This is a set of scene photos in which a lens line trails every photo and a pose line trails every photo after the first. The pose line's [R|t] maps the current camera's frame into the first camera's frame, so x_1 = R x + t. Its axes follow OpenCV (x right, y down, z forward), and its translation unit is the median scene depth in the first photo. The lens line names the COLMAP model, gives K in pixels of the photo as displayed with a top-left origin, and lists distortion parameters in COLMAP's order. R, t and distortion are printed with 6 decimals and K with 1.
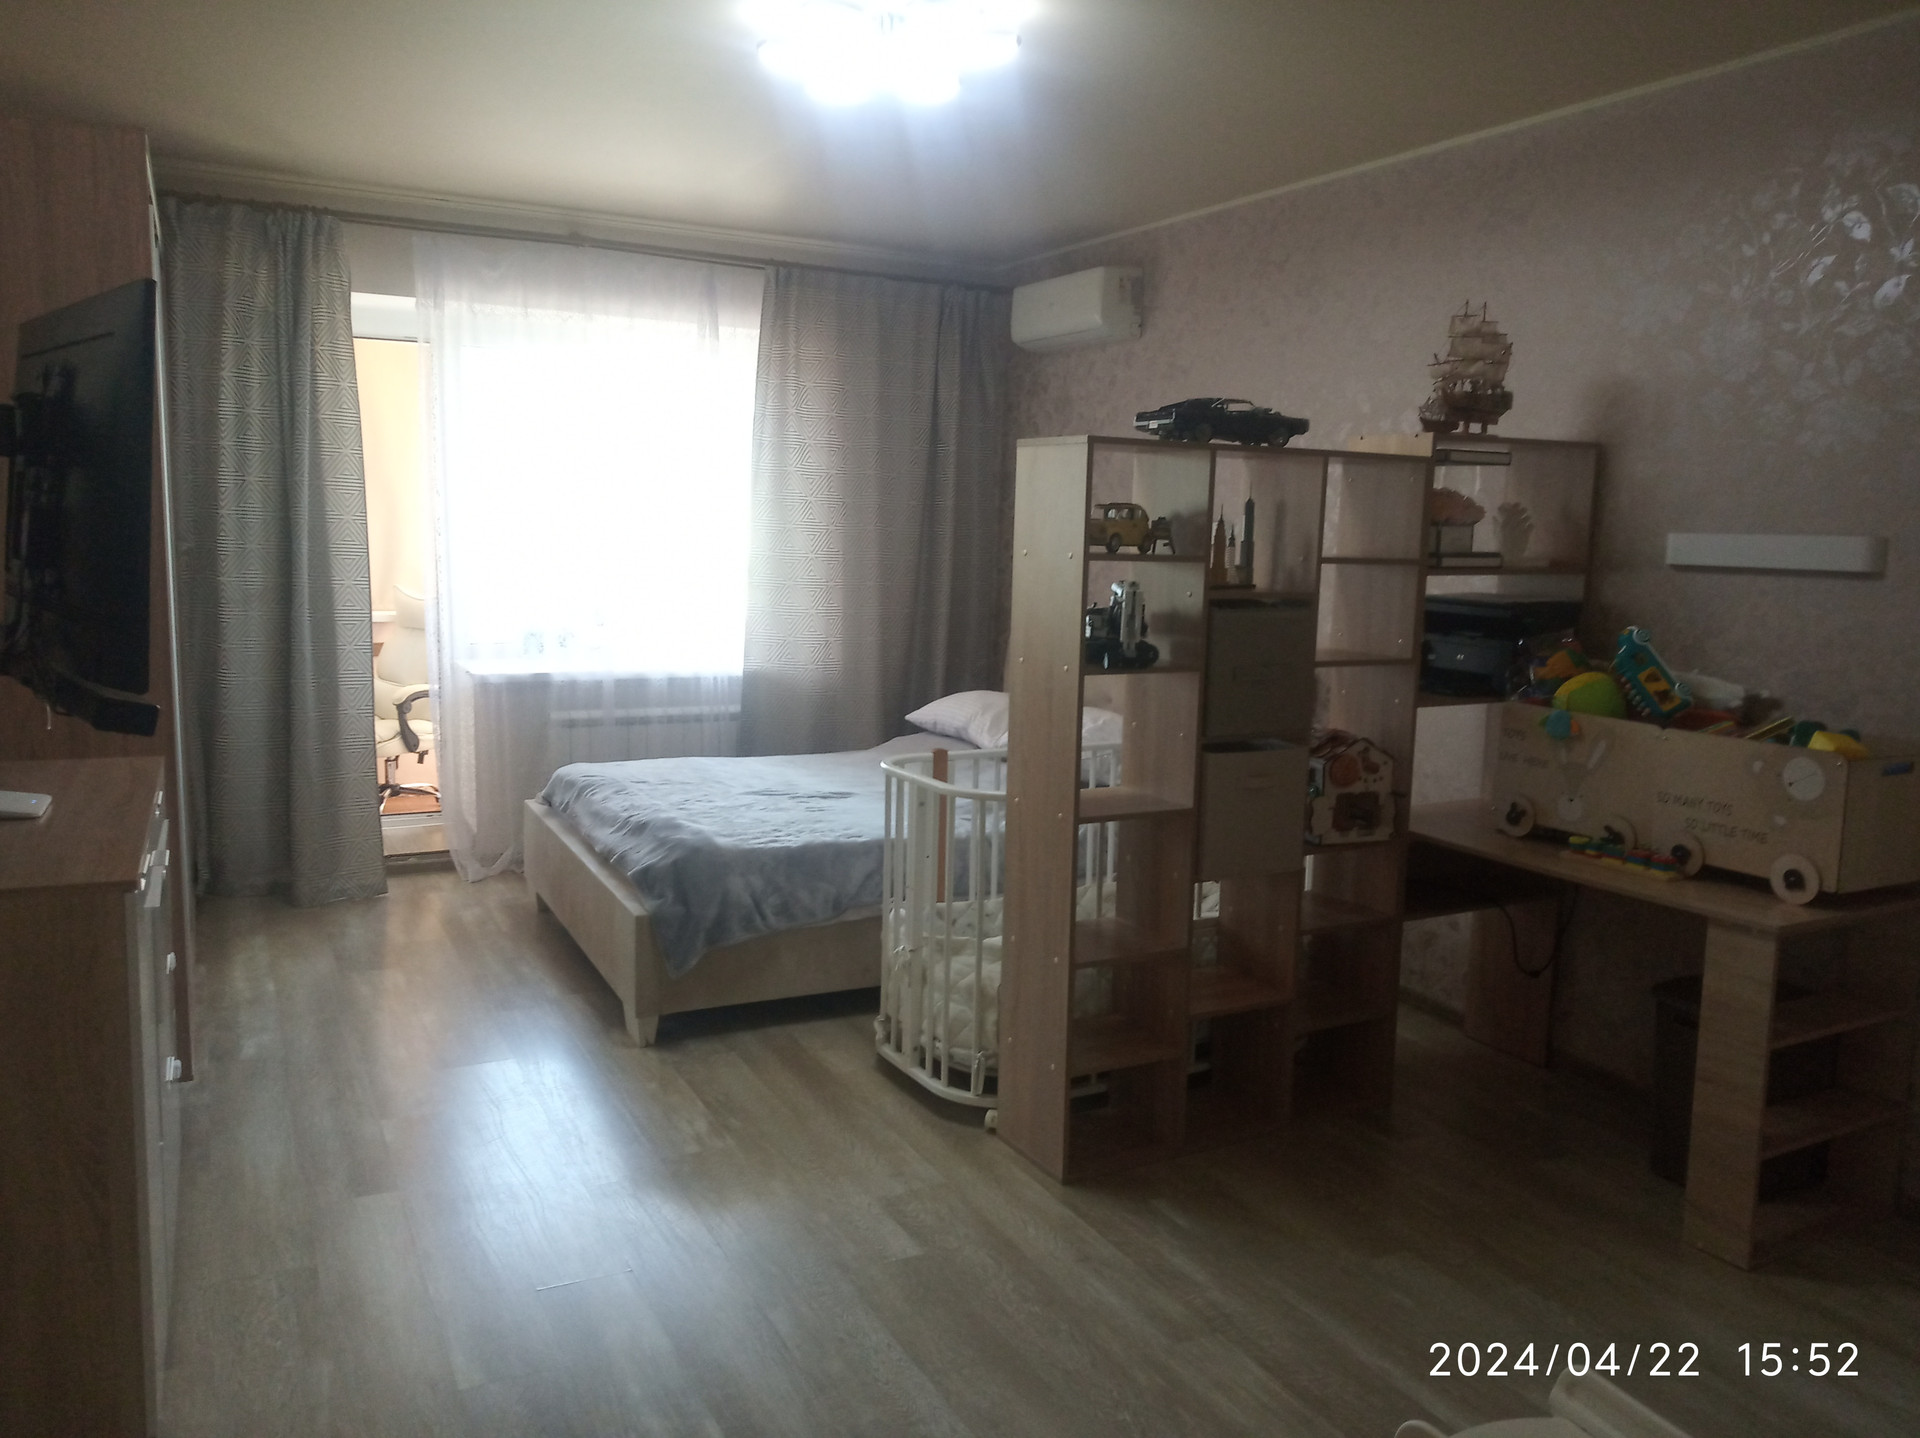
lens RADIAL K [[1492.8, 0, 964.7], [0, 1492.8, 714.0], [0, 0, 1]] dist [0.015837, -0.018250]
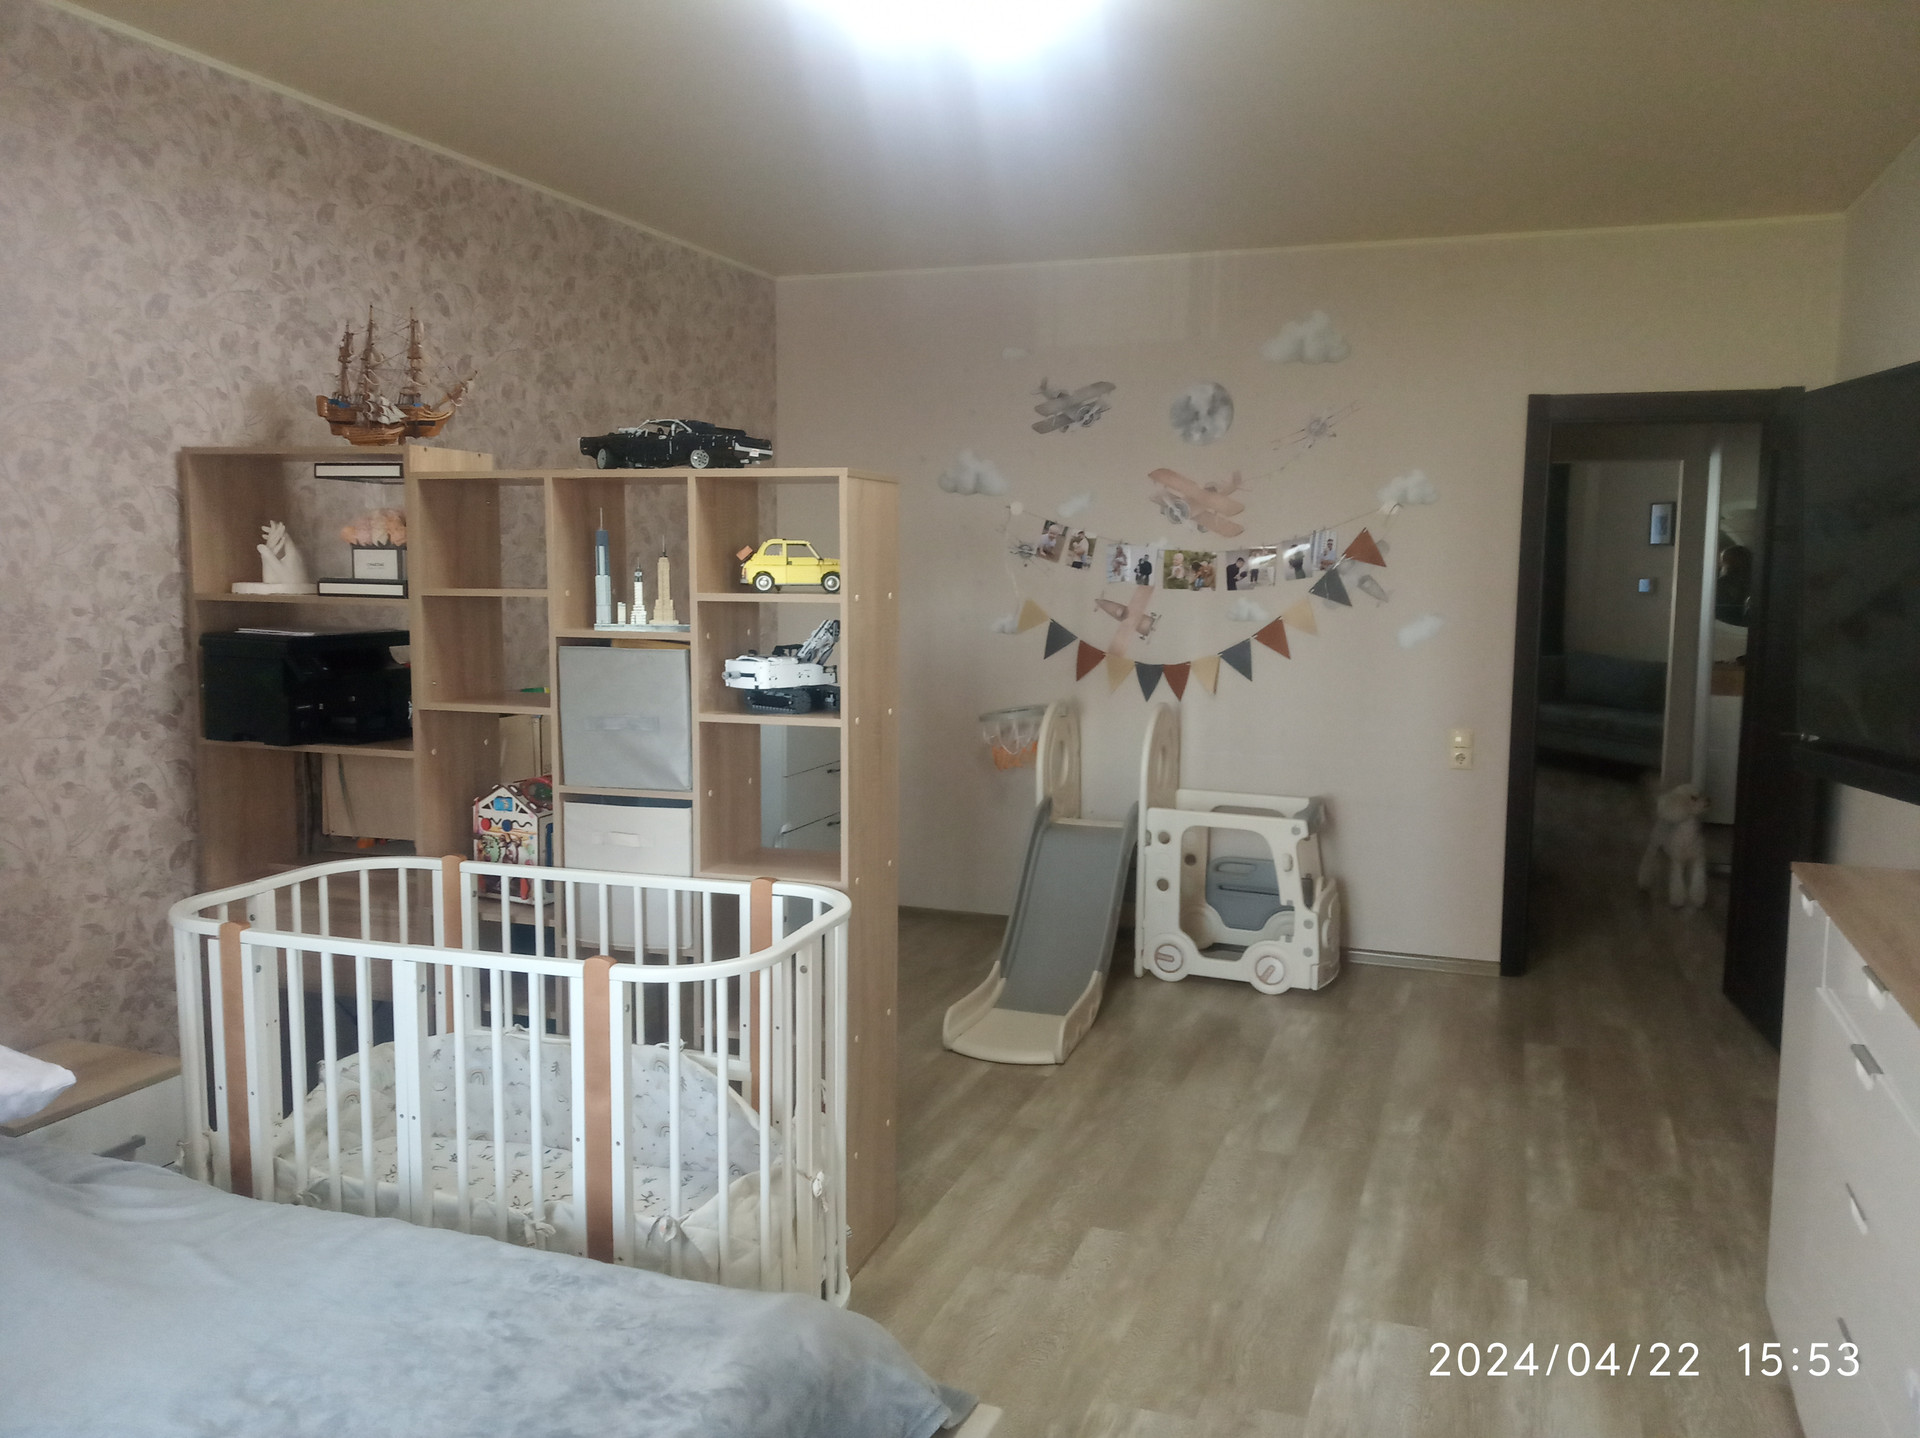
lens RADIAL K [[1492.8, 0, 964.5], [0, 1492.8, 715.5], [0, 0, 1]] dist [0.015837, -0.018250]
pose [[-0.680142, -0.113031, 0.724314, -0.721542], [0.074902, 0.972156, 0.222041, -0.260708], [-0.729244, 0.205271, -0.652738, 1.712102]]
